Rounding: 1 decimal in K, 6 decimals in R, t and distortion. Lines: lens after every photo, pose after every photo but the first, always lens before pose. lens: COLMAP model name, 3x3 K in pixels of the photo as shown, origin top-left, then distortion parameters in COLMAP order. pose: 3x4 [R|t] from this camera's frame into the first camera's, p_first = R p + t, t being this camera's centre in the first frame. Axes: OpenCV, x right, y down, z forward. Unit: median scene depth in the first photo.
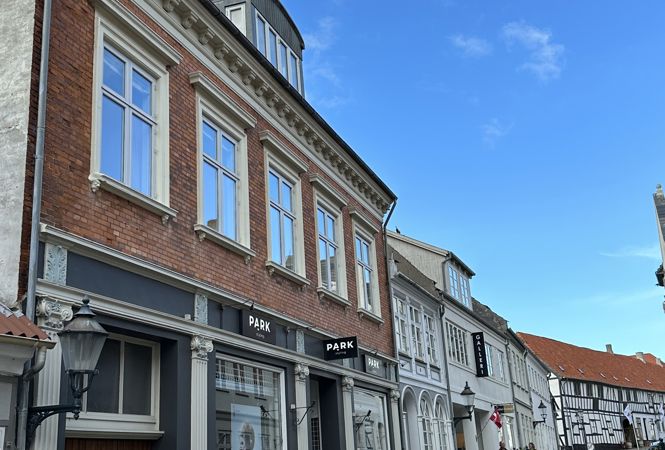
lens RADIAL K [[519.3, 0, 331.6], [0, 519.3, 225.7], [0, 0, 1]] dist [0.079201, 0.001464]
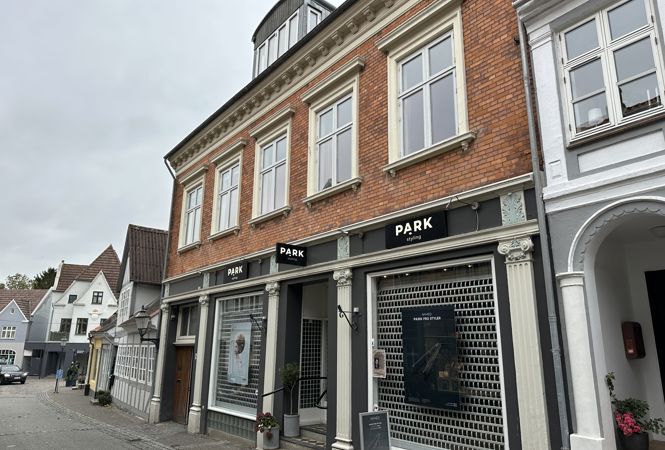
lens RADIAL K [[487.6, 0, 330.8], [0, 487.6, 223.0], [0, 0, 1]] dist [0.042982, -0.000064]
pose [[-0.403488, -0.268036, -0.874845, 0.725114], [0.323467, 0.852605, -0.410408, 0.528147], [0.855901, -0.448578, -0.257315, 1.194592]]
